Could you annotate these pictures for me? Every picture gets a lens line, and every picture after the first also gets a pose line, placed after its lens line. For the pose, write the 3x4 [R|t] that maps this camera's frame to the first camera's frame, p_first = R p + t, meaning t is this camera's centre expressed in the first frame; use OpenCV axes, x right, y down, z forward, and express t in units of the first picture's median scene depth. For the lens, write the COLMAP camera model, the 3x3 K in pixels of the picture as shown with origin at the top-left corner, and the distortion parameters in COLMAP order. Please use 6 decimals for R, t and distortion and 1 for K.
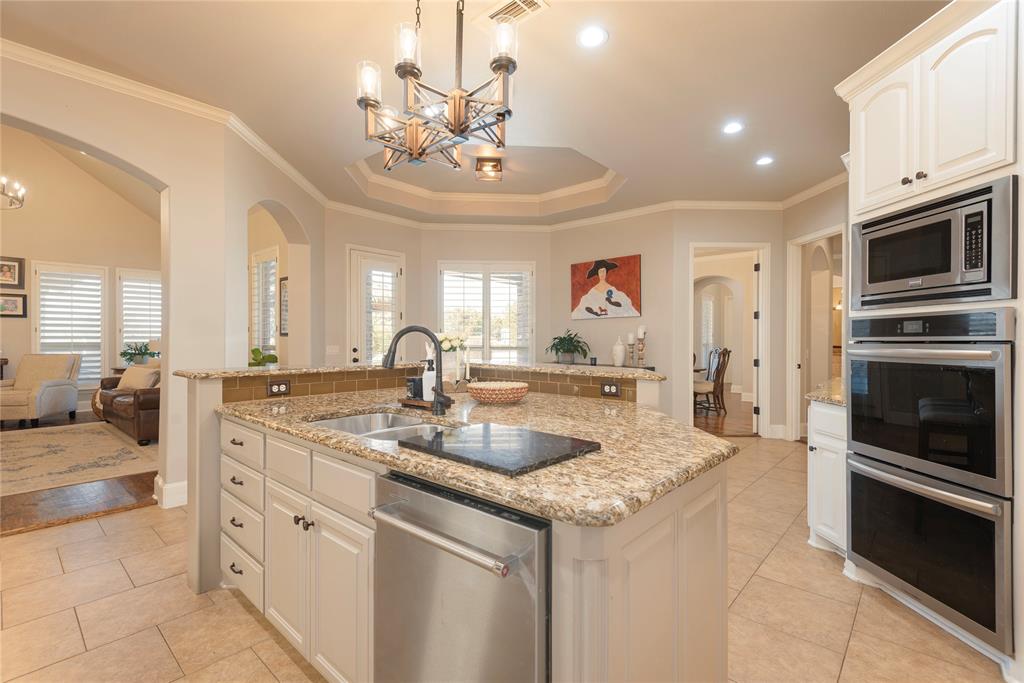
lens RADIAL K [[460.6, 0, 512.0], [0, 460.6, 341.5], [0, 0, 1]] dist [0.034123, -0.020857]
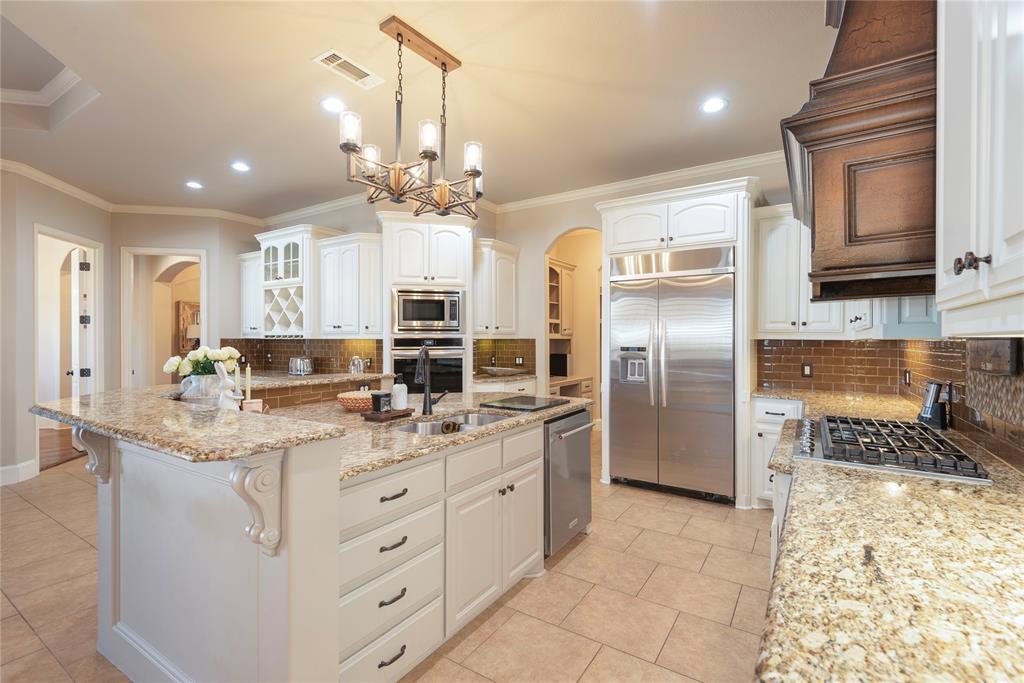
lens RADIAL K [[460.6, 0, 512.0], [0, 460.6, 341.5], [0, 0, 1]] dist [0.034123, -0.020857]
pose [[-0.159283, -0.005885, 0.987215, -1.412871], [0.005263, 0.999963, 0.006810, -0.048611], [-0.987219, 0.006280, -0.159246, 0.939074]]
